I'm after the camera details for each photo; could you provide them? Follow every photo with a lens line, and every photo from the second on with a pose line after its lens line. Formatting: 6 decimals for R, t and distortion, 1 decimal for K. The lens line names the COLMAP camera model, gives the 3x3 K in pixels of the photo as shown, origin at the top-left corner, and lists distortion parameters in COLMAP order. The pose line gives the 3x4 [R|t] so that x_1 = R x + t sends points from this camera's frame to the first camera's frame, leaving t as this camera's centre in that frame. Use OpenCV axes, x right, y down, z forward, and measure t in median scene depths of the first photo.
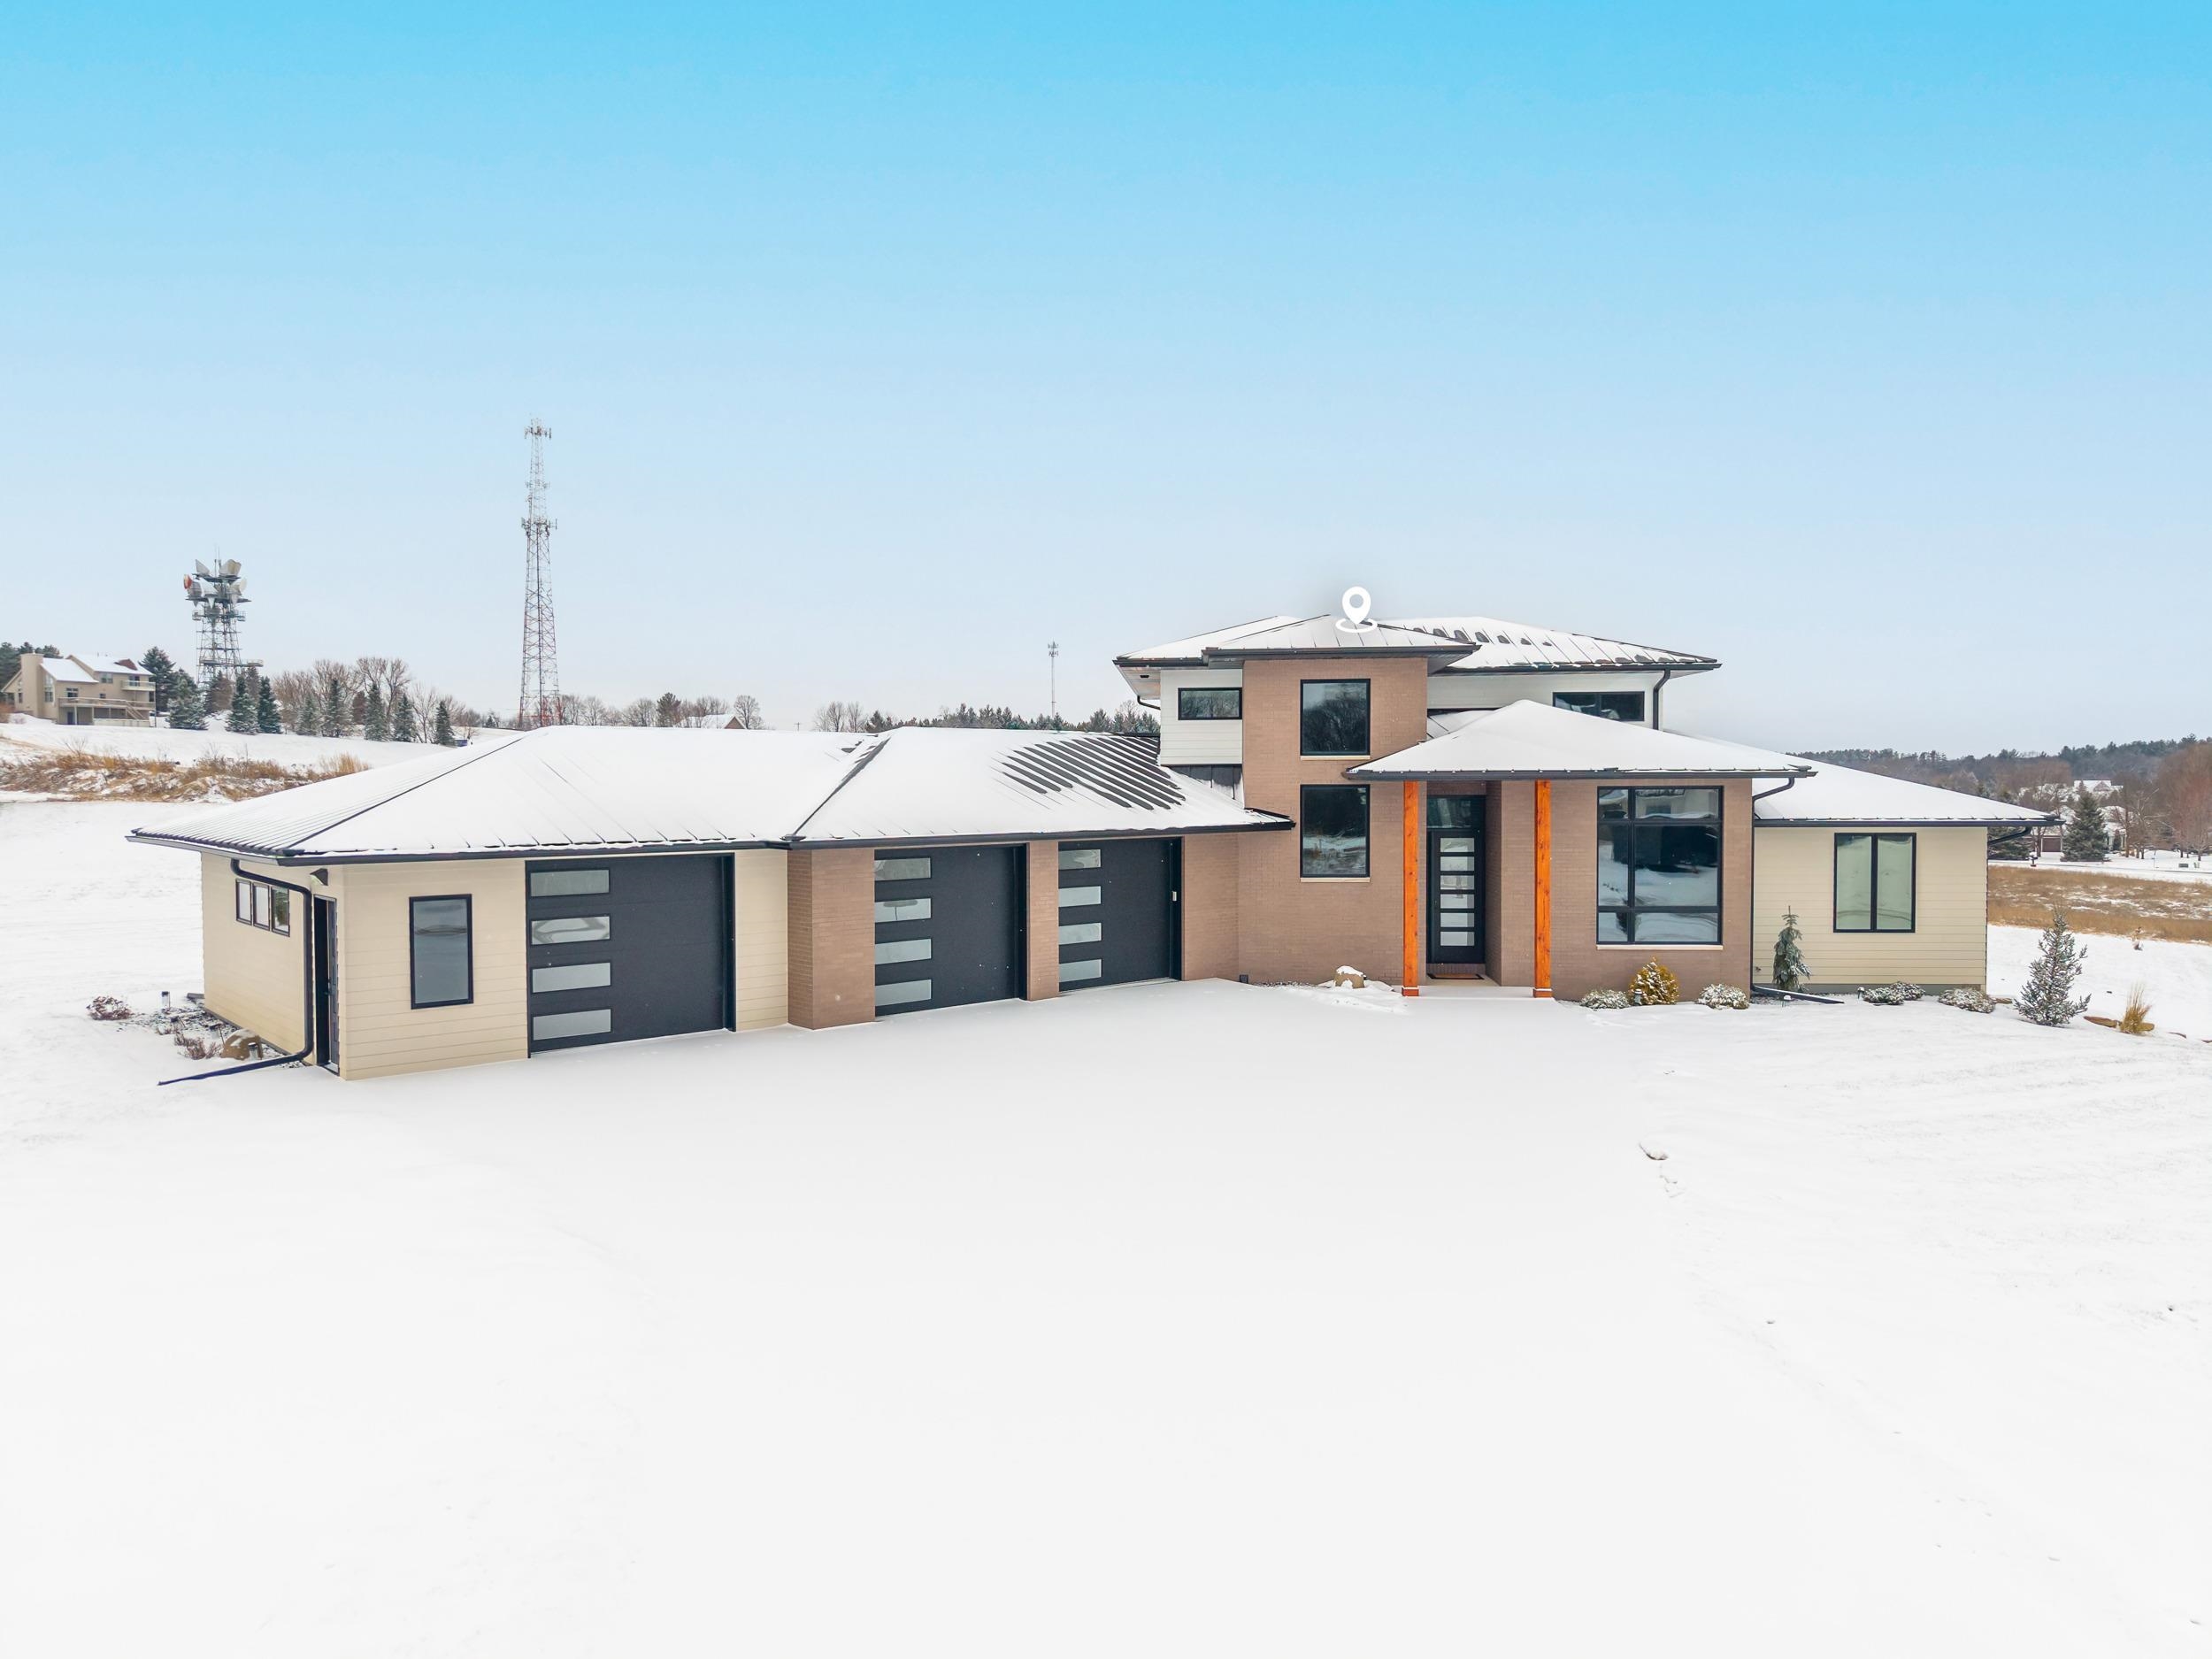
lens RADIAL K [[1537.1, 0, 1106.0], [0, 1537.1, 829.5], [0, 0, 1]] dist [0.027653, -0.035111]
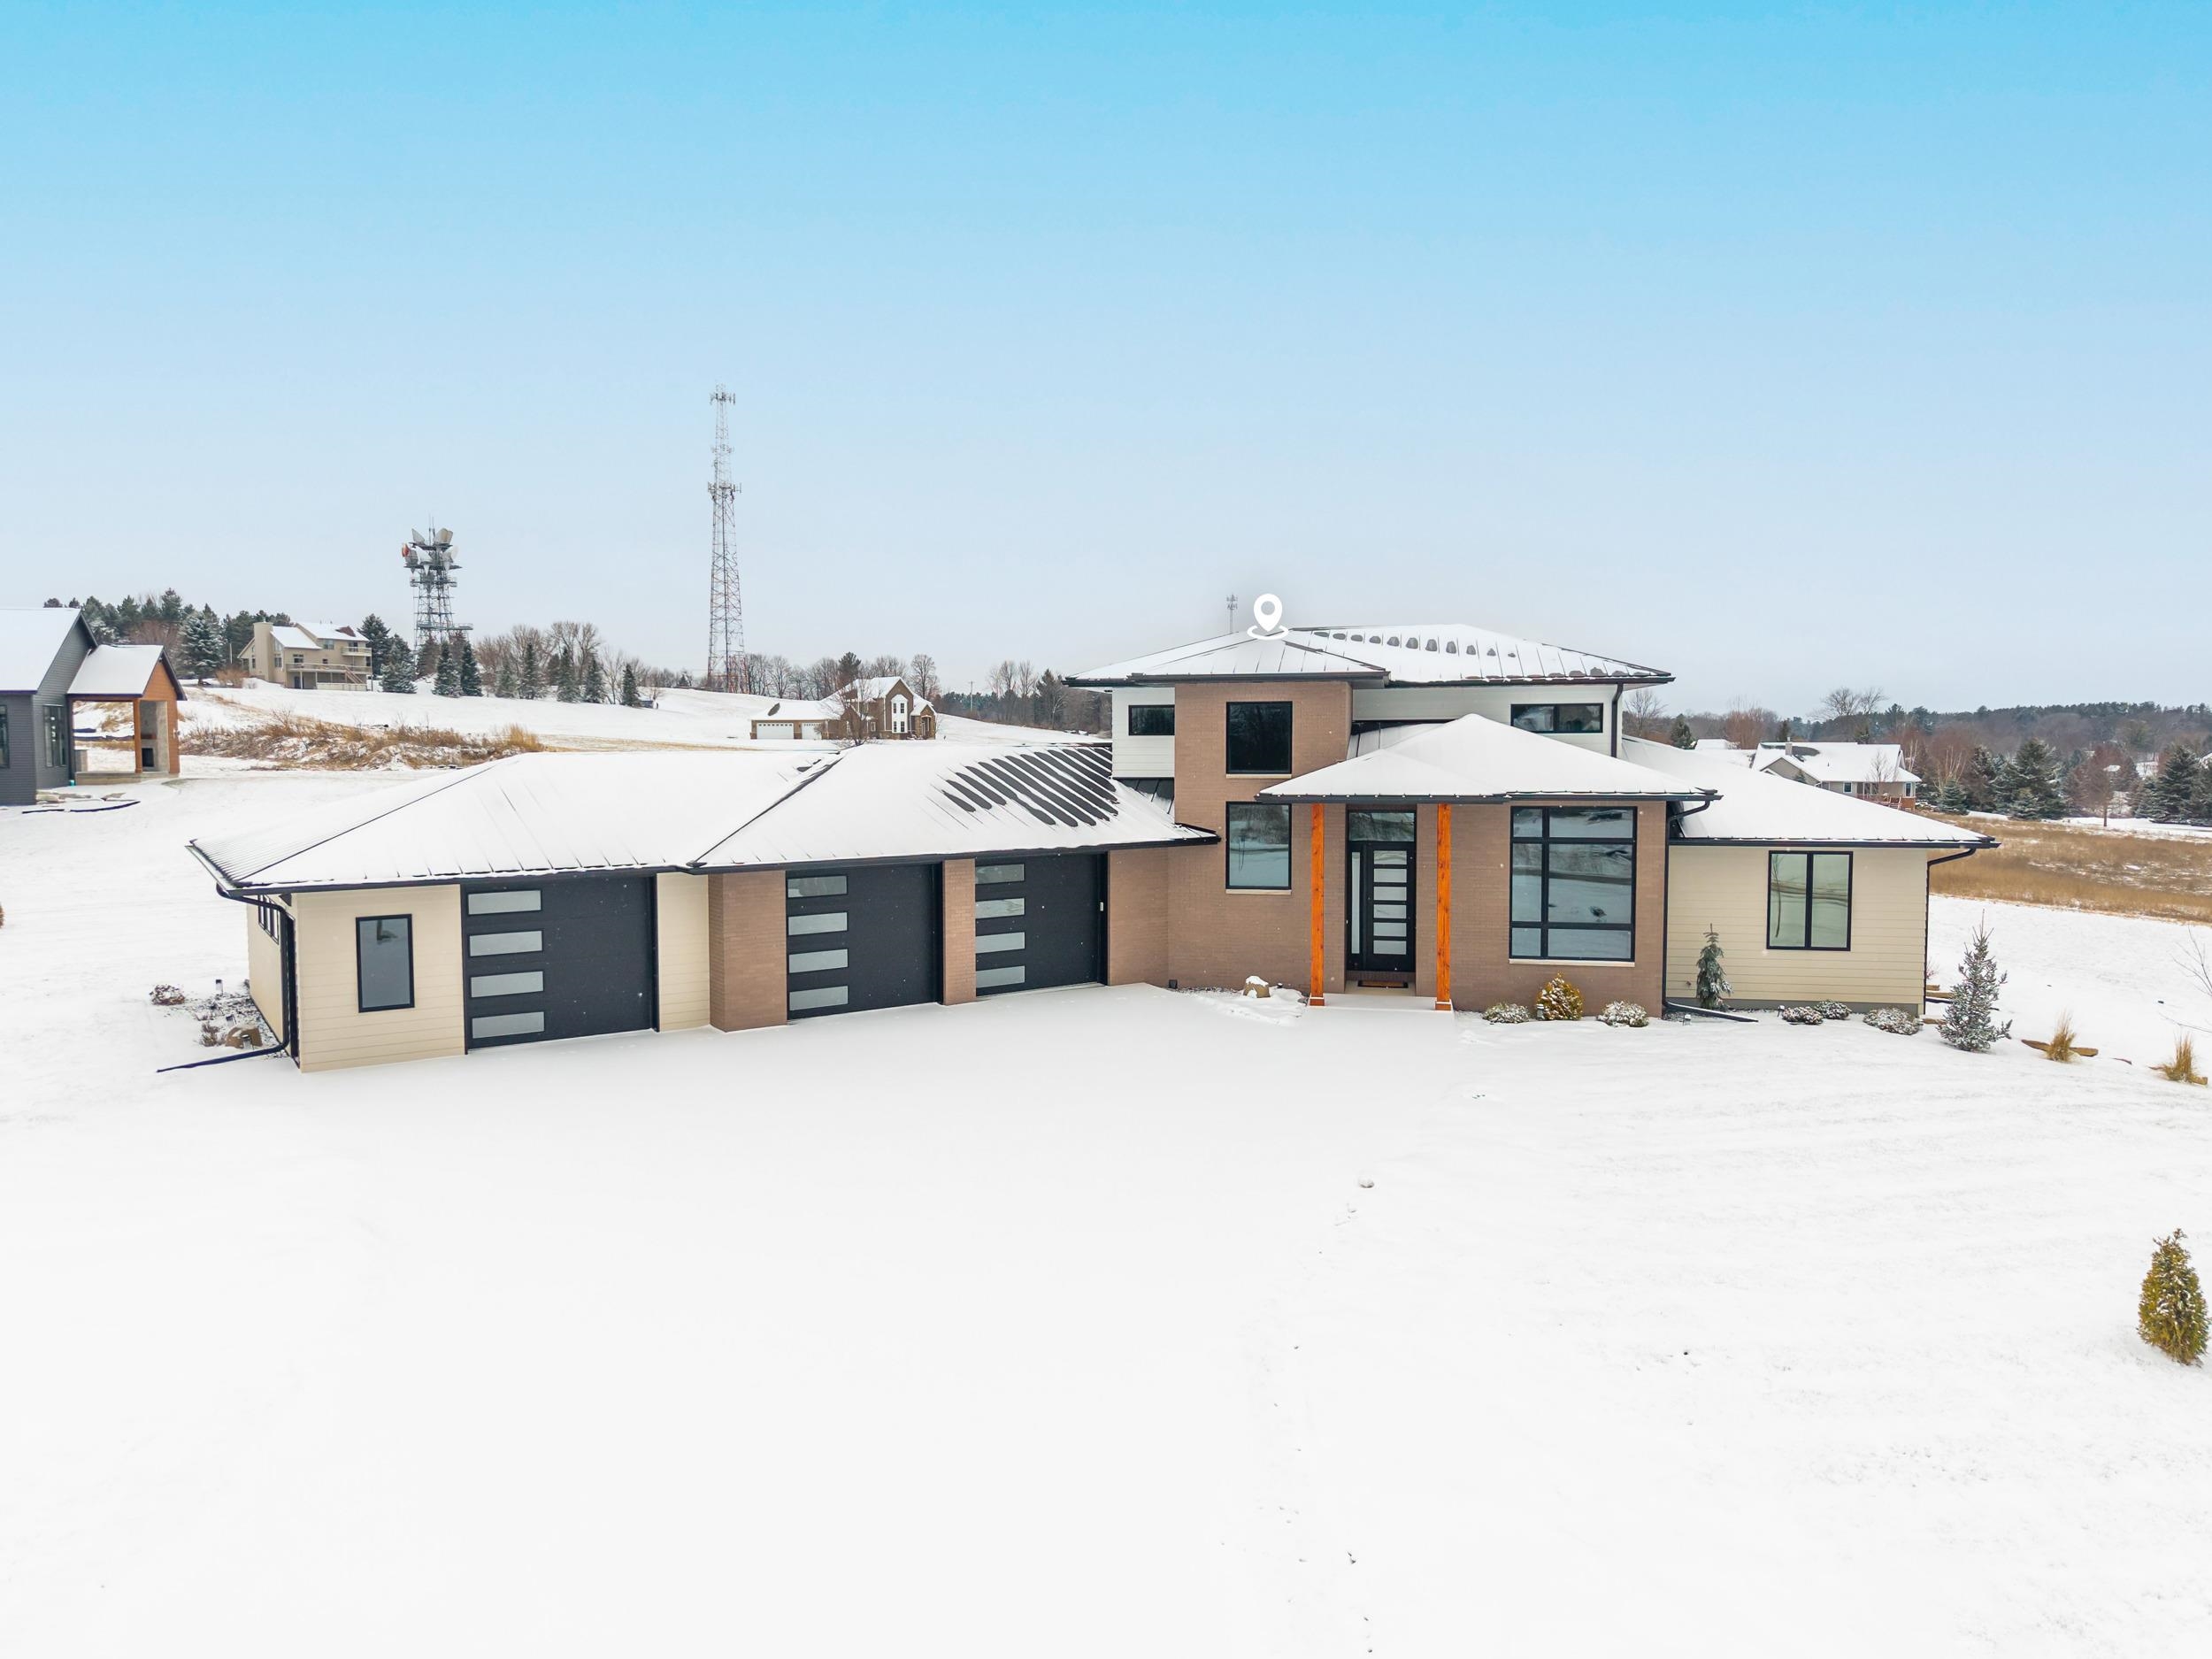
lens RADIAL K [[1551.8, 0, 1089.4], [0, 1551.8, 837.0], [0, 0, 1]] dist [0.023126, -0.028742]
pose [[0.991317, 0.009414, -0.131156, 0.170491], [-0.004826, 0.999367, 0.035253, -0.041160], [0.131405, -0.034314, 0.990735, -0.063961]]
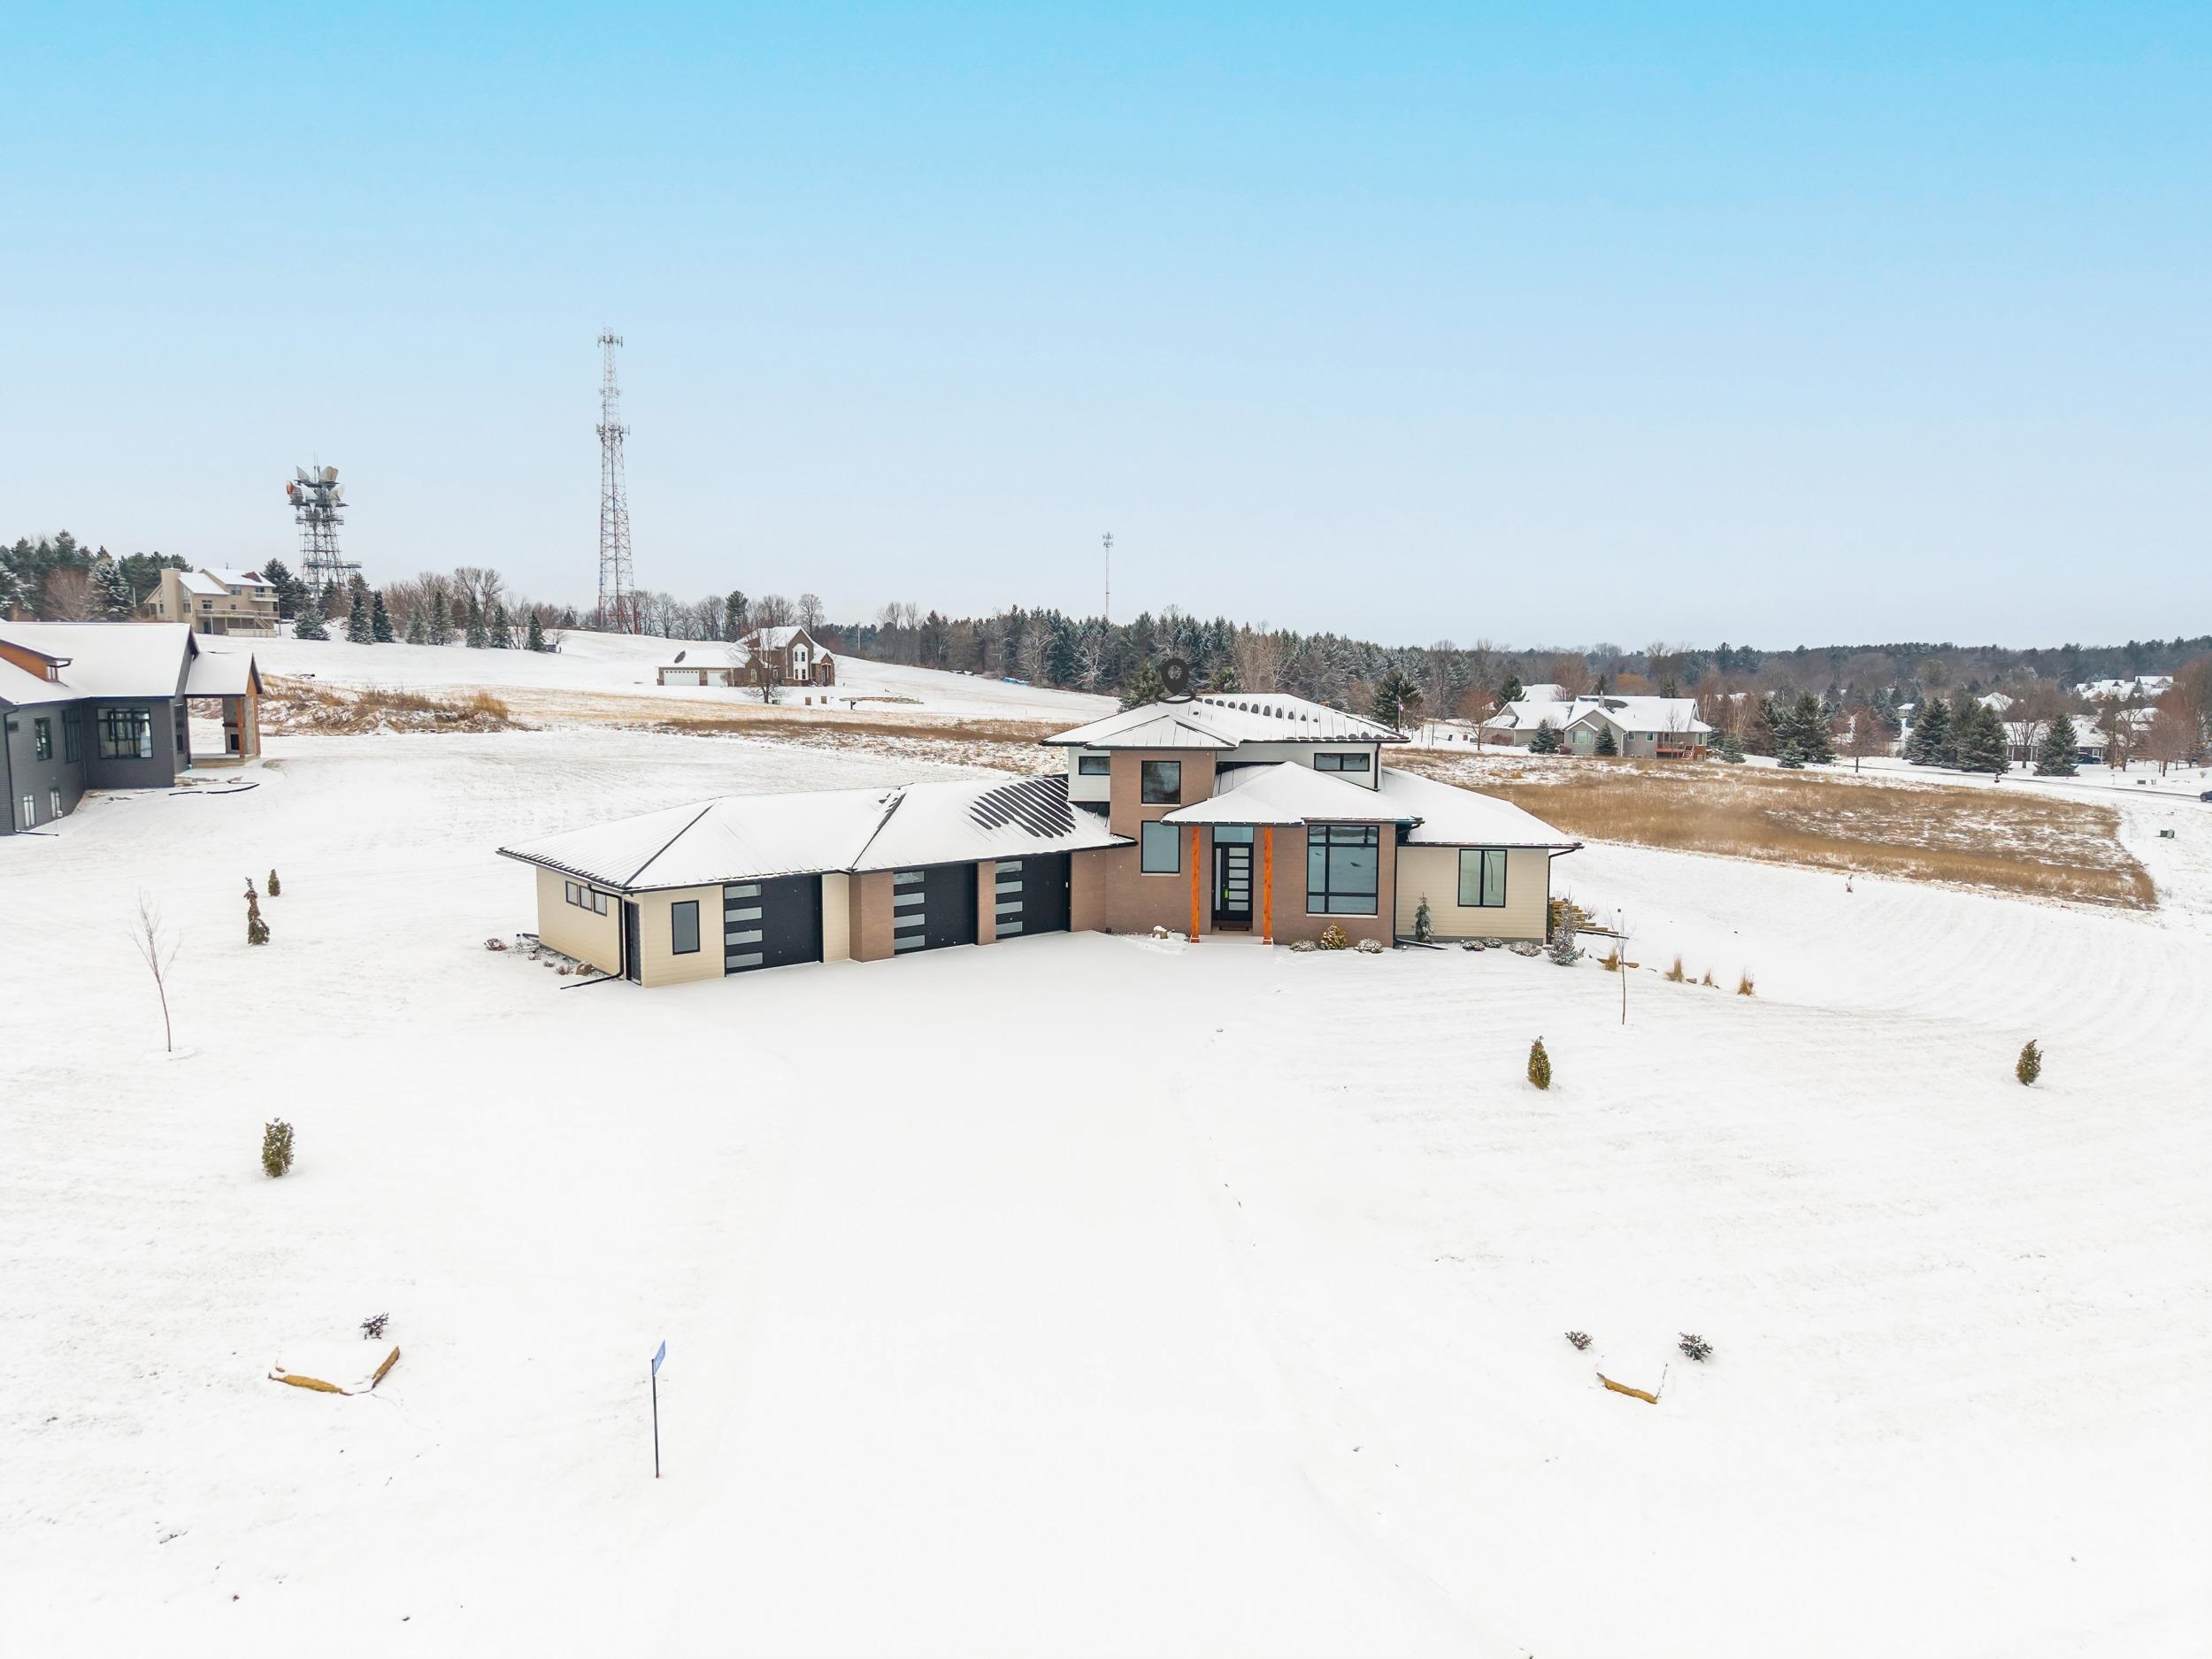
lens RADIAL K [[1537.1, 0, 1106.0], [0, 1537.1, 829.5], [0, 0, 1]] dist [0.027653, -0.035111]
pose [[0.999194, 0.011332, -0.038503, 0.151734], [-0.008323, 0.996963, 0.077433, -0.151160], [0.039264, -0.077050, 0.996254, -0.726980]]
